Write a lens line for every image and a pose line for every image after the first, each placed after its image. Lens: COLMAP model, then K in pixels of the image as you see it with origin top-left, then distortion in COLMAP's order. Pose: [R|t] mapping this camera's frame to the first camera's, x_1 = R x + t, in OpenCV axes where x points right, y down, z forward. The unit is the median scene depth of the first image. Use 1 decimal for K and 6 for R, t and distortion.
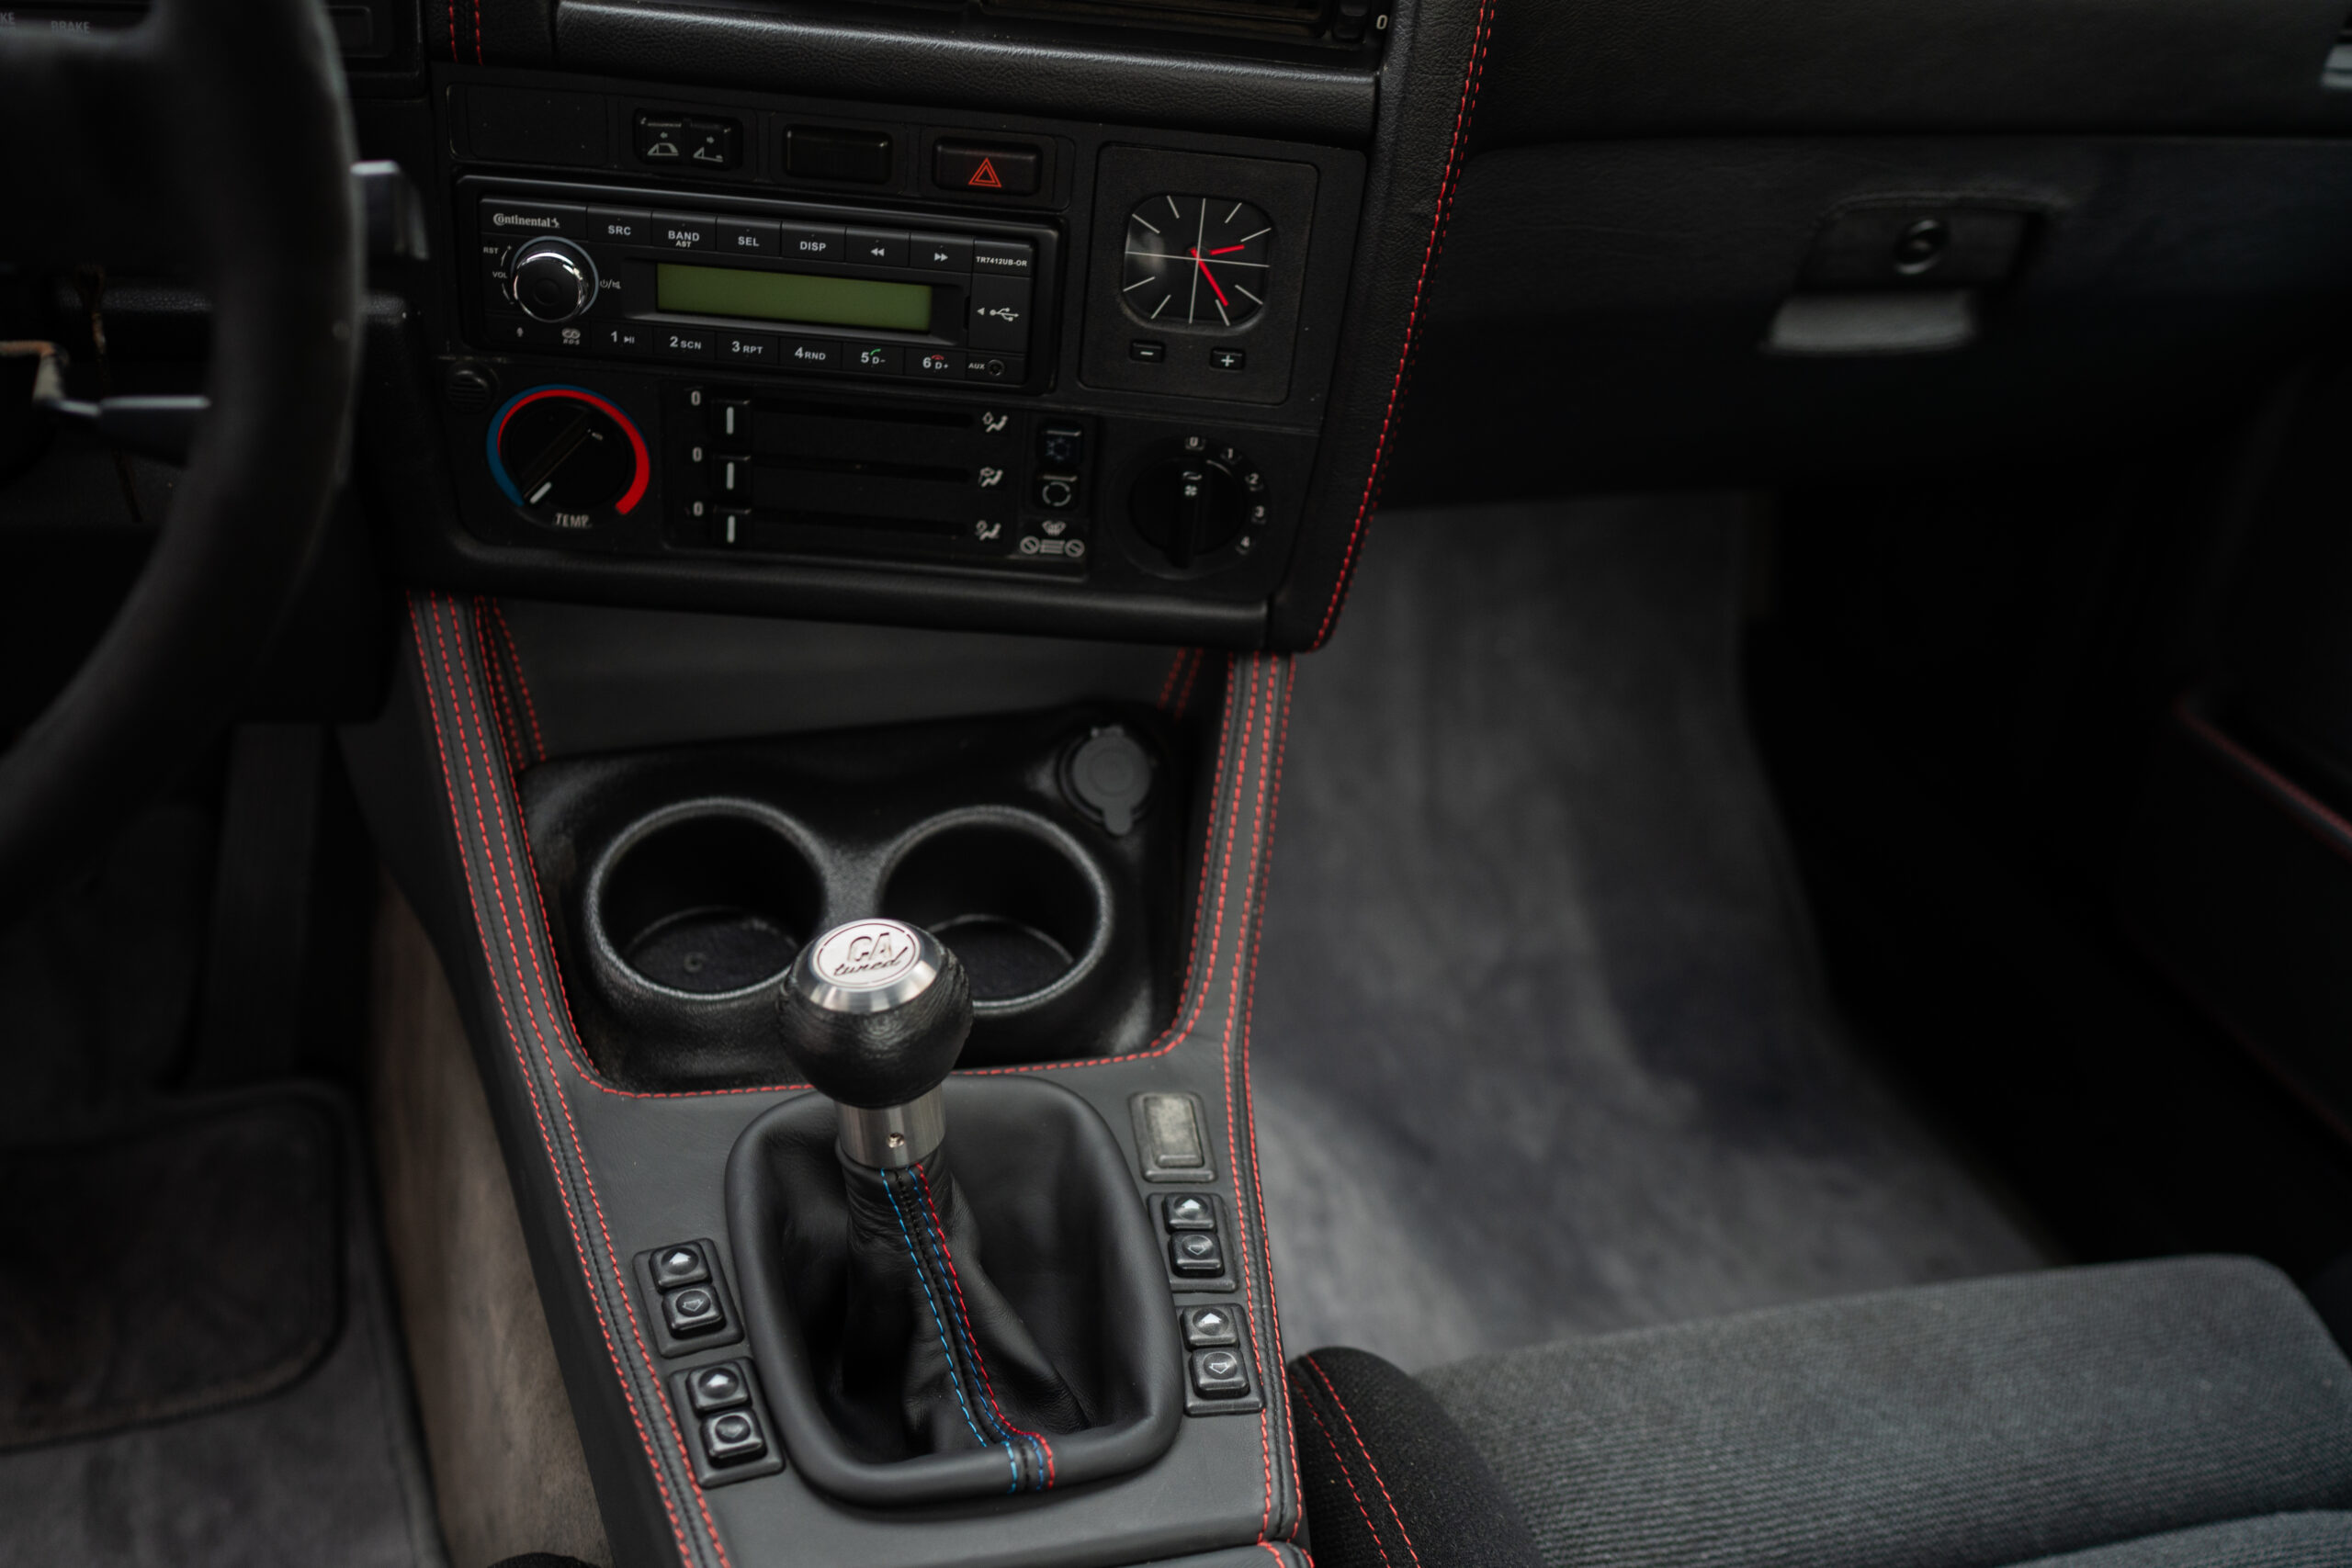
lens RADIAL K [[2270.2, 0, 1176.0], [0, 2270.2, 784.0], [0, 0, 1]] dist [-0.063953, 0.097963]
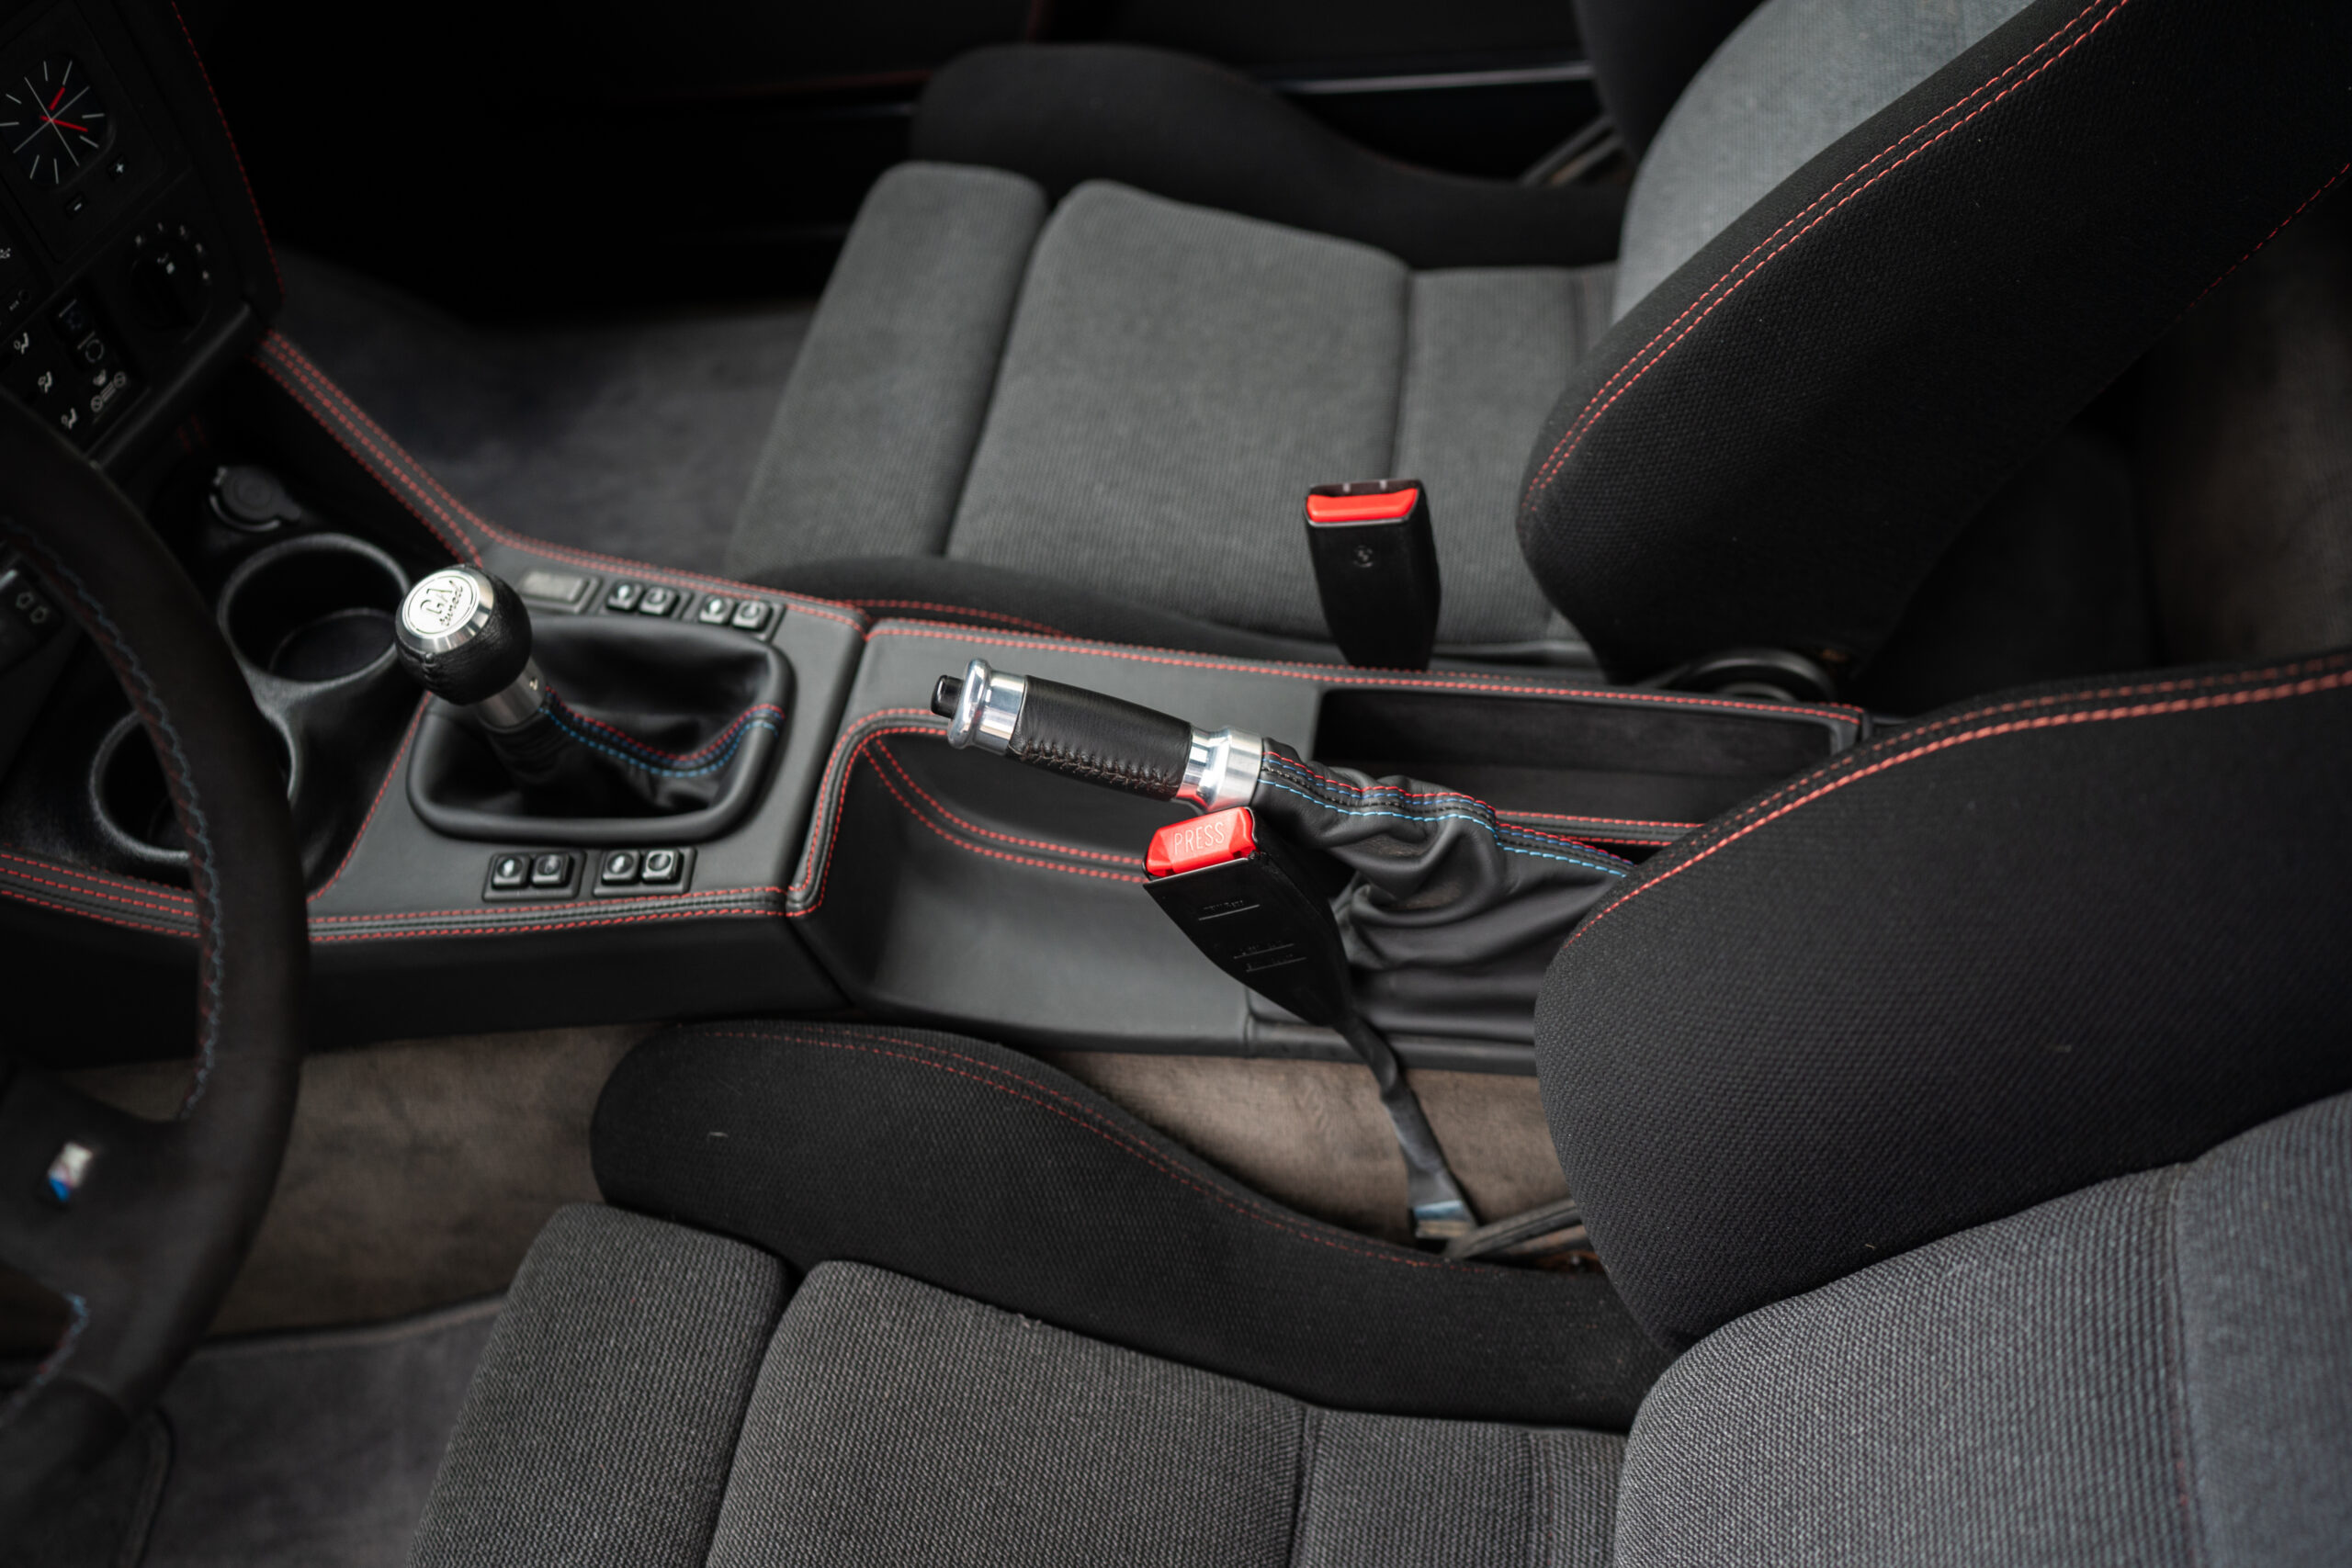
lens RADIAL K [[2270.2, 0, 1176.0], [0, 2270.2, 784.0], [0, 0, 1]] dist [-0.063953, 0.097963]
pose [[0.382127, -0.802690, 0.457895, -0.631918], [0.636220, 0.587884, 0.499616, -0.246593], [-0.670226, 0.100405, 0.735334, -0.304184]]
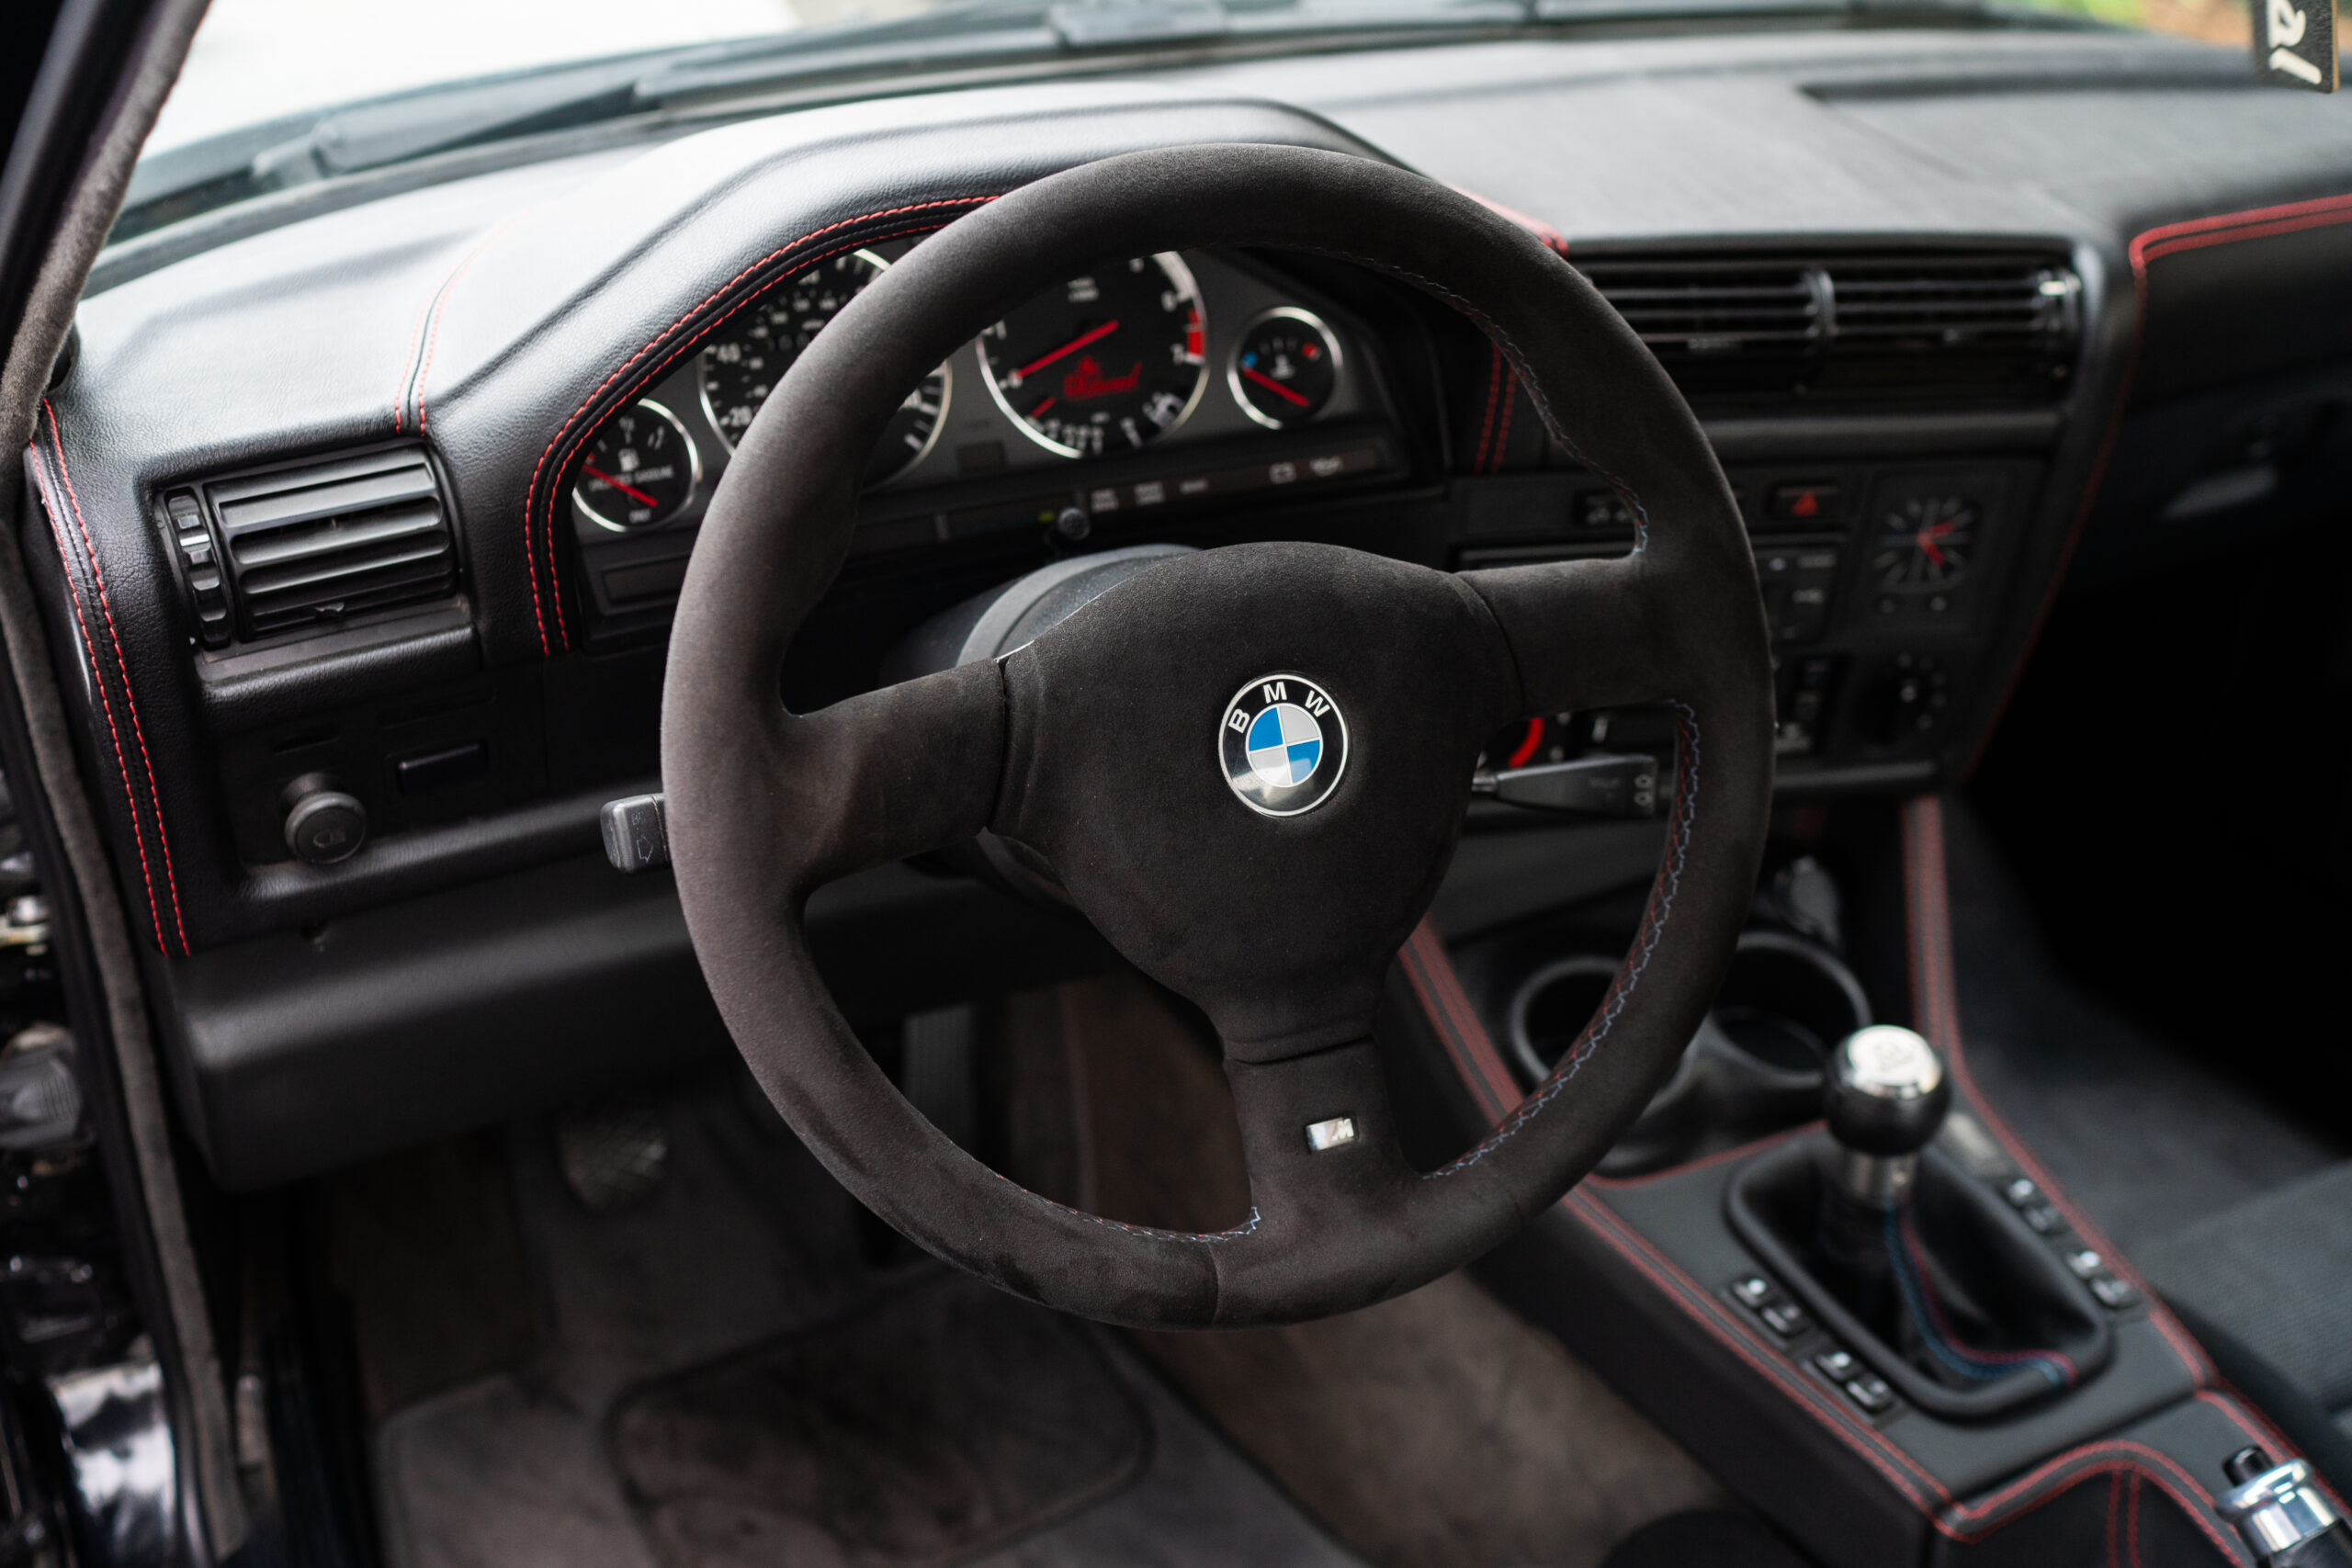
lens RADIAL K [[2270.2, 0, 1176.0], [0, 2270.2, 784.0], [0, 0, 1]] dist [-0.063953, 0.097963]
pose [[0.974699, -0.149070, 0.166552, -0.732400], [0.149545, 0.988707, 0.009757, -0.166750], [-0.166126, 0.015397, 0.985984, -0.340349]]
